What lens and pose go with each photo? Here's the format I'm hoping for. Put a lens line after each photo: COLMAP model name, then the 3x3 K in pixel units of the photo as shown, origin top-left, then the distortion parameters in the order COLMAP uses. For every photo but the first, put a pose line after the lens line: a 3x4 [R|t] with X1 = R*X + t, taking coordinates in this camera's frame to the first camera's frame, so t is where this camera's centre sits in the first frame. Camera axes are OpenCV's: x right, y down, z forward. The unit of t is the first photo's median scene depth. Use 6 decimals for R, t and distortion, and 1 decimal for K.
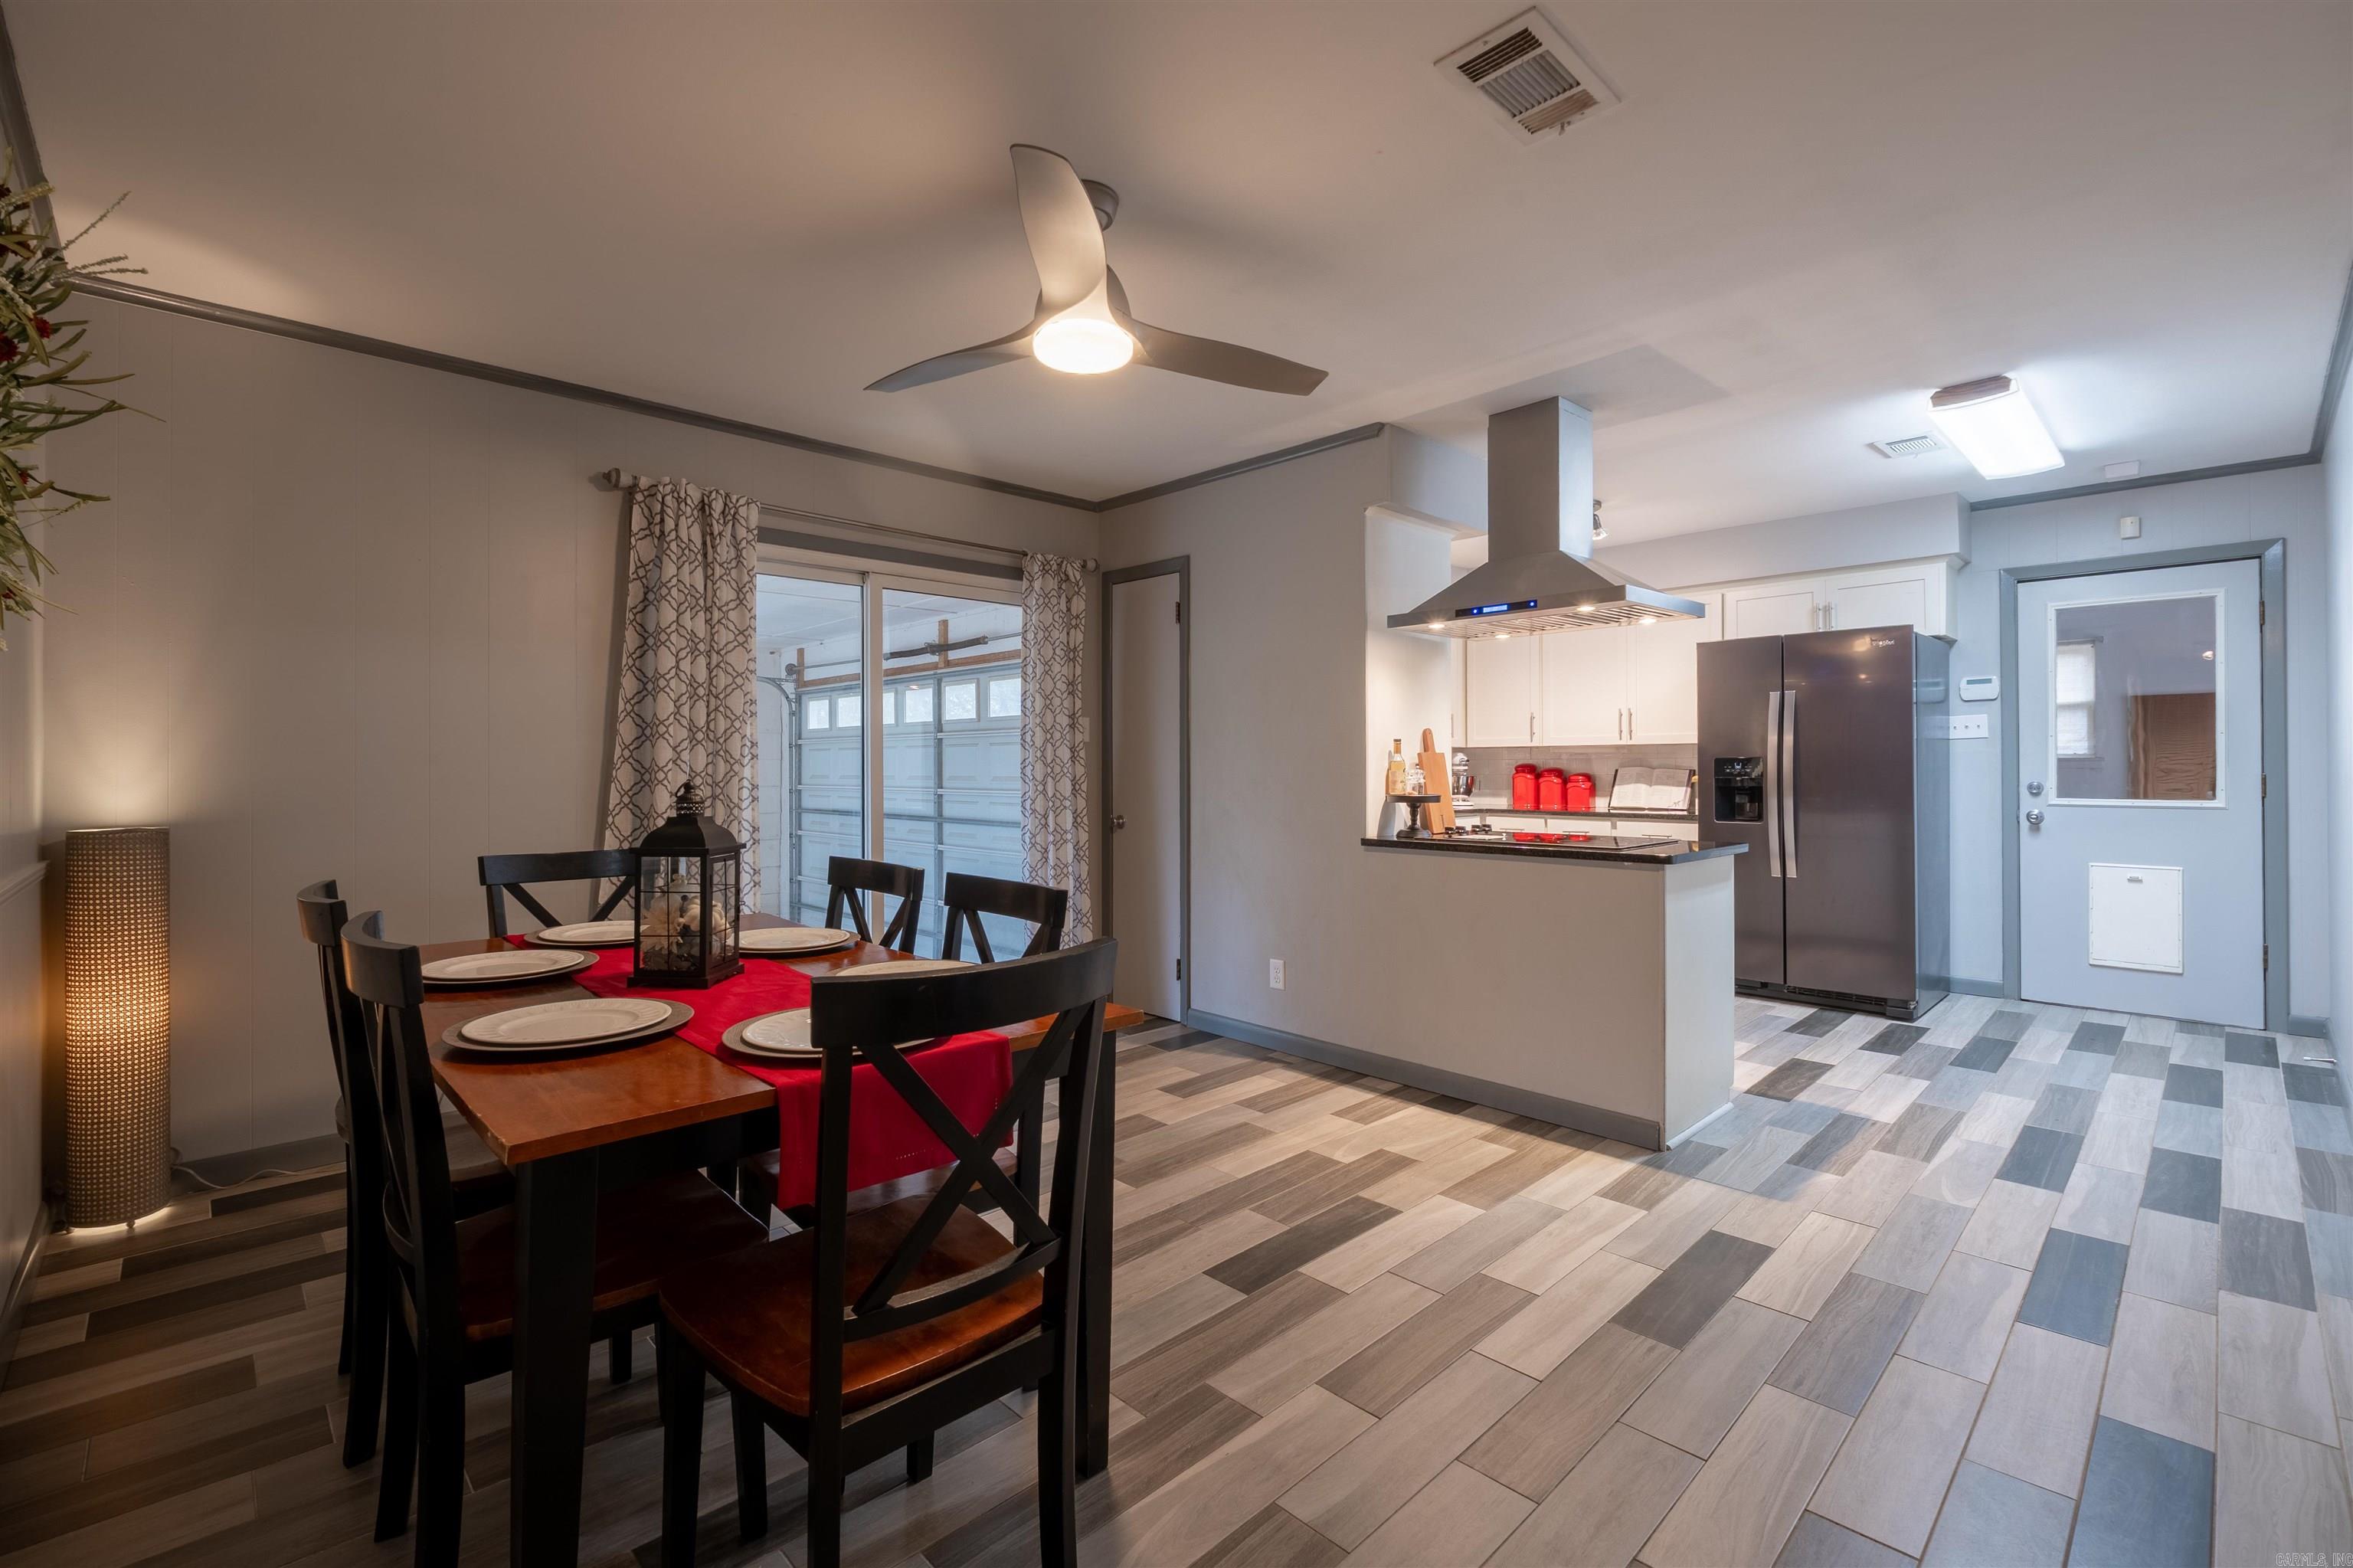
lens RADIAL K [[1020.9, 0, 1172.3], [0, 1020.9, 766.1], [0, 0, 1]] dist [-0.000759, -0.001761]
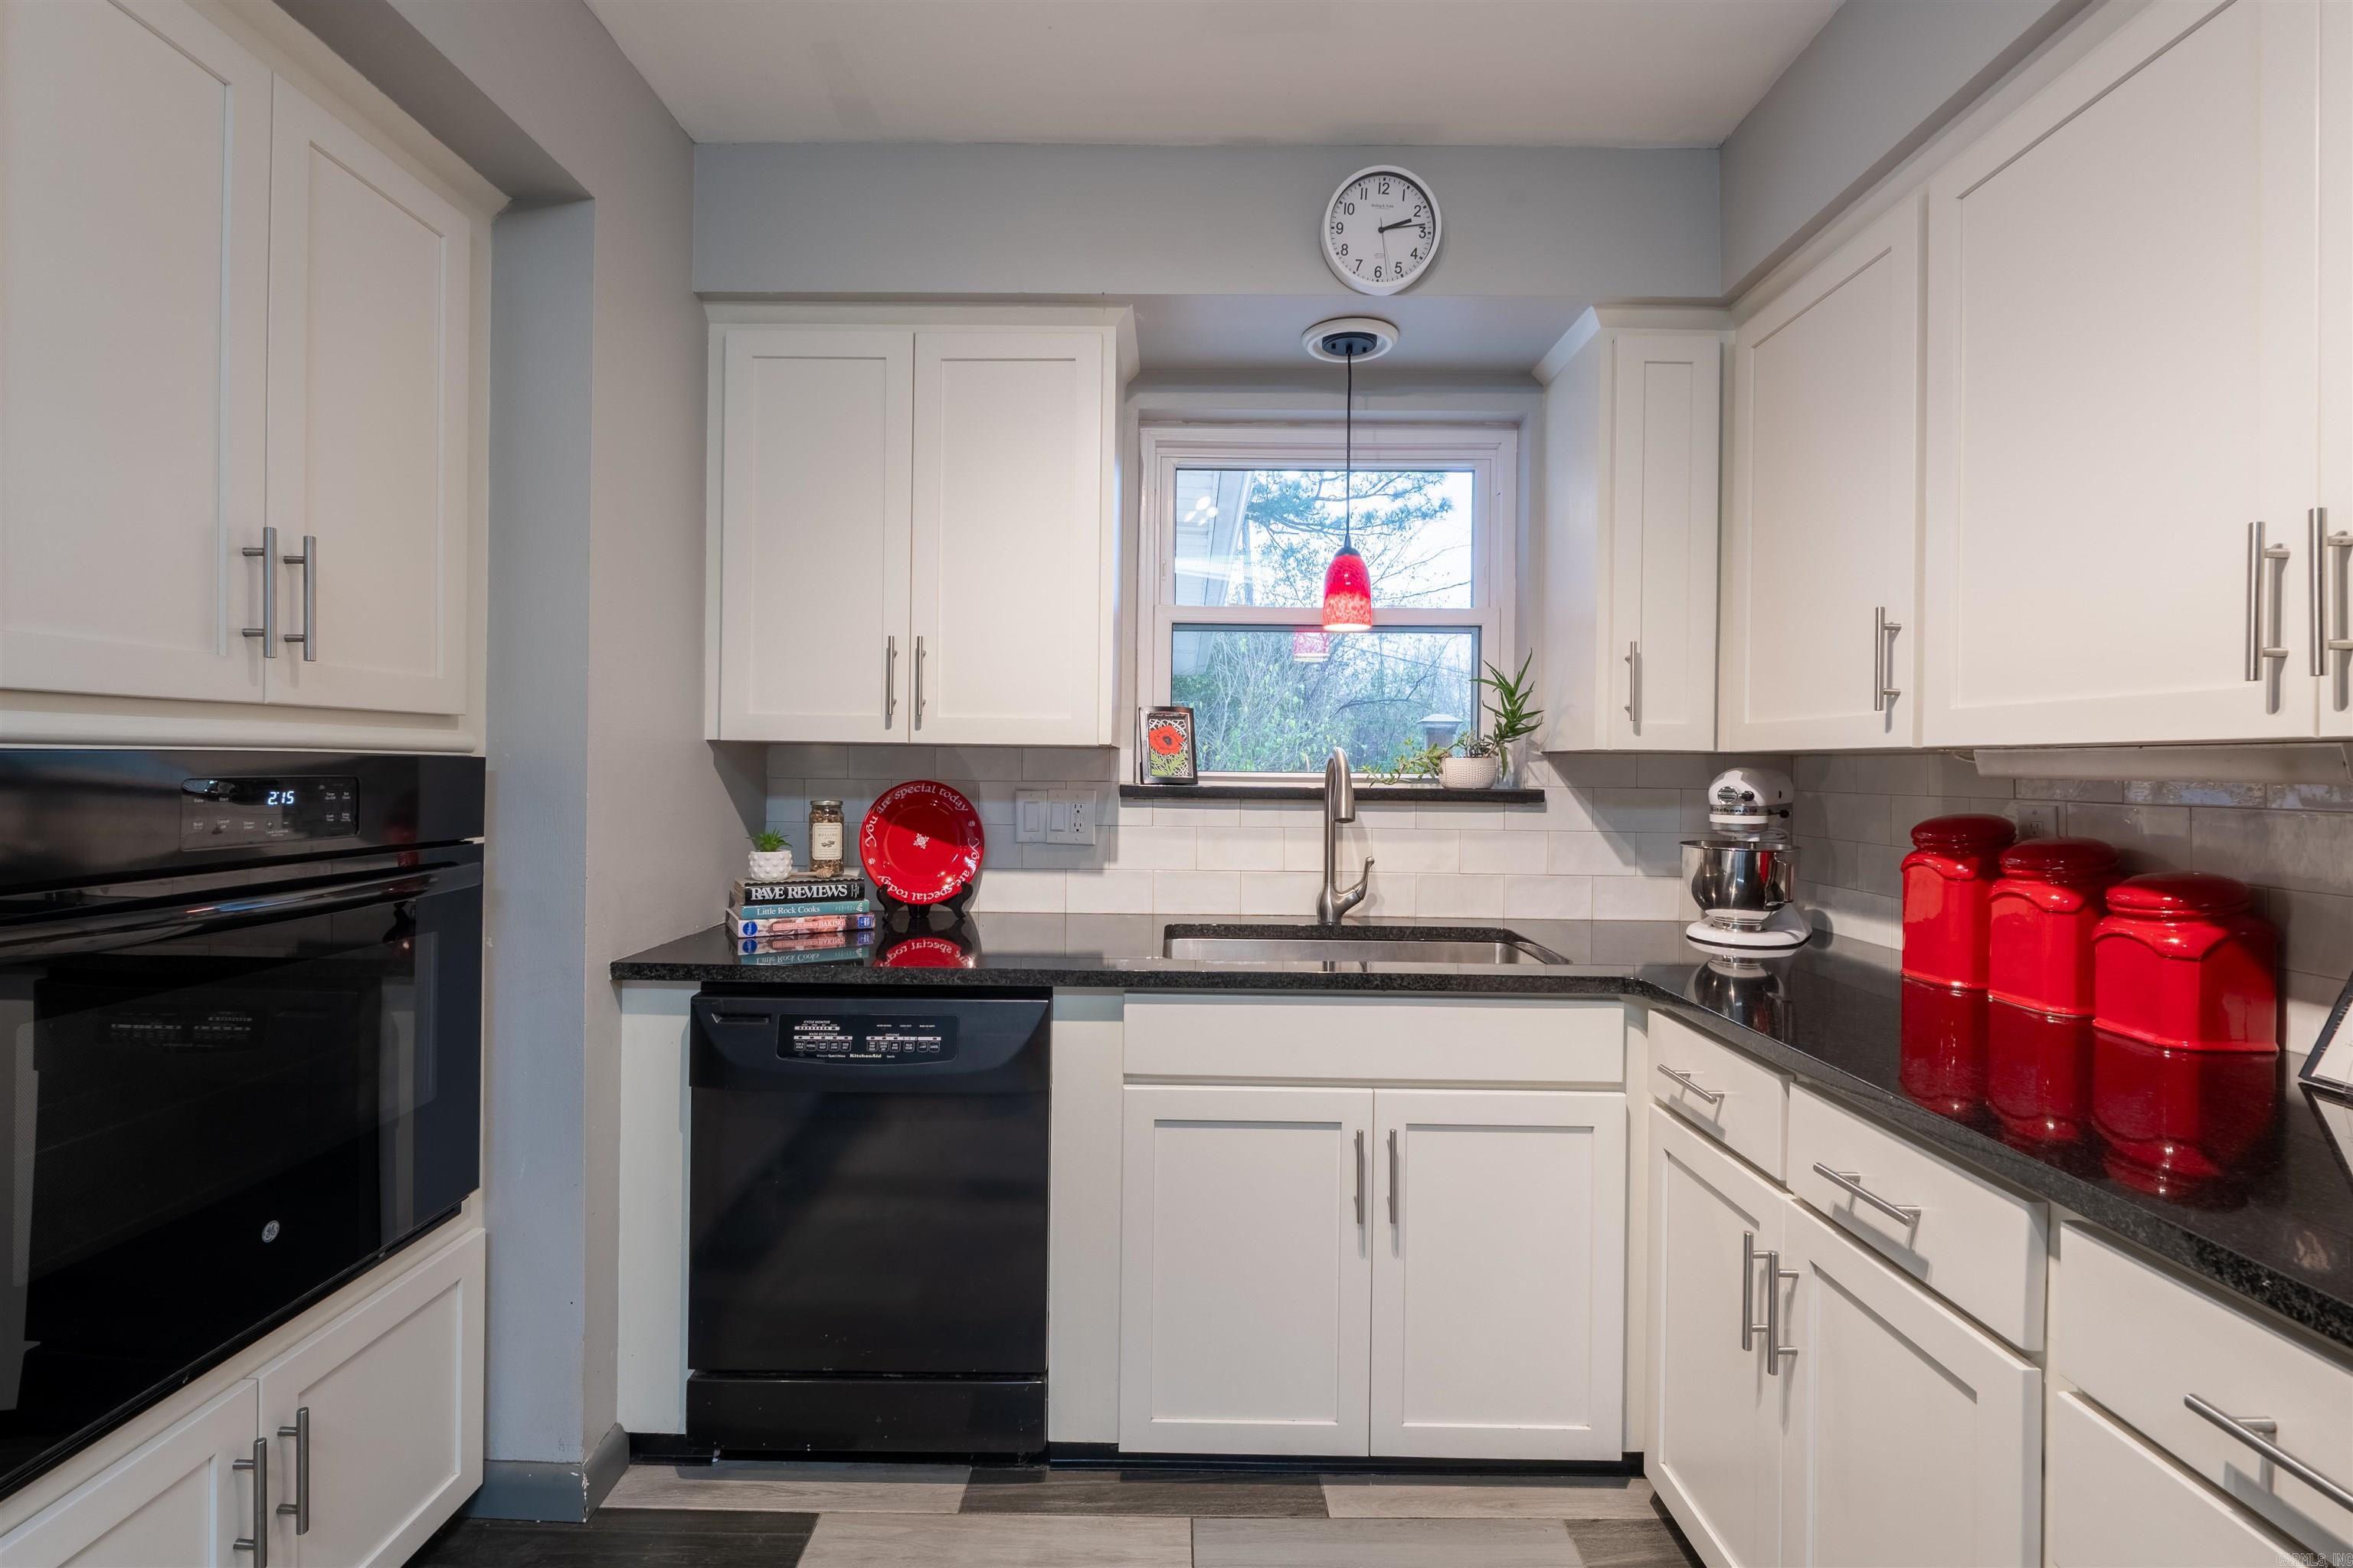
lens RADIAL K [[1020.9, 0, 1172.3], [0, 1020.9, 766.1], [0, 0, 1]] dist [-0.000759, -0.001761]
pose [[0.714658, 0.012147, -0.699369, 0.407416], [-0.014583, 0.999891, 0.002465, -0.013412], [0.699322, 0.008437, 0.714757, 0.721811]]
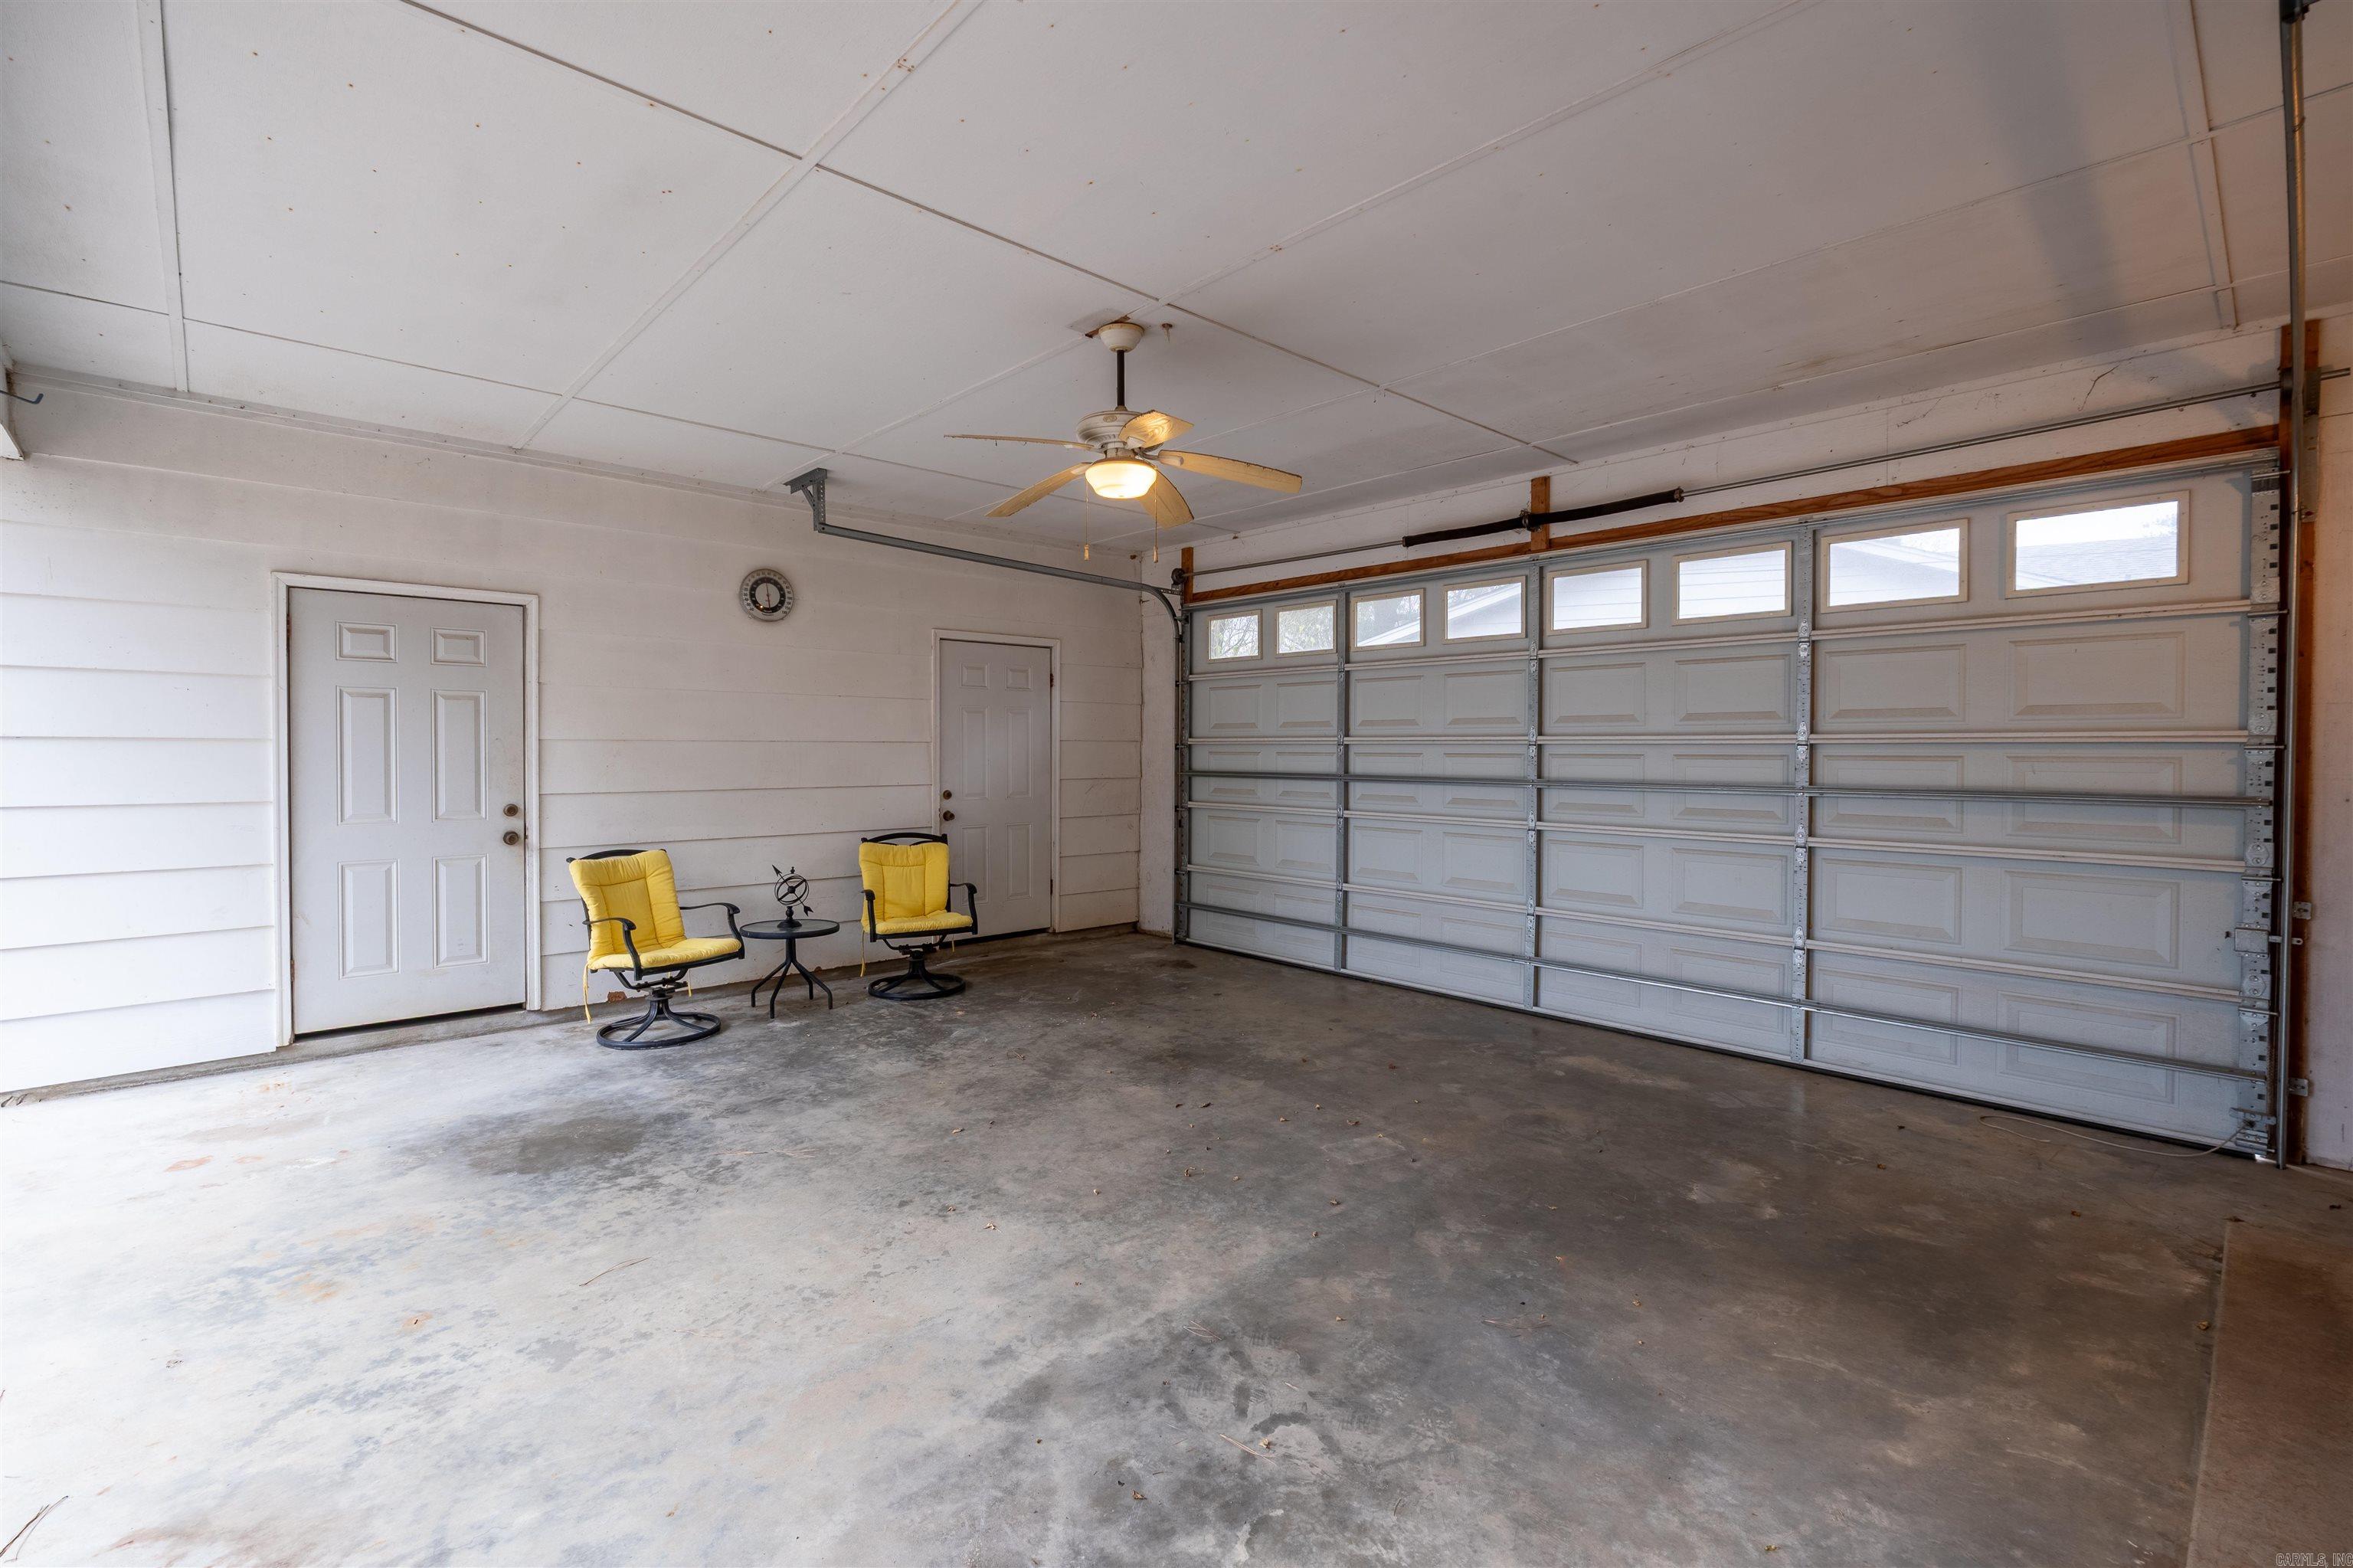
lens RADIAL K [[1035.4, 0, 1171.4], [0, 1035.4, 764.4], [0, 0, 1]] dist [-0.004657, -0.001076]
pose [[0.999849, 0.007257, -0.015764, -0.600611], [-0.006980, 0.999822, 0.017544, 0.039558], [0.015889, -0.017431, 0.999722, 0.453342]]
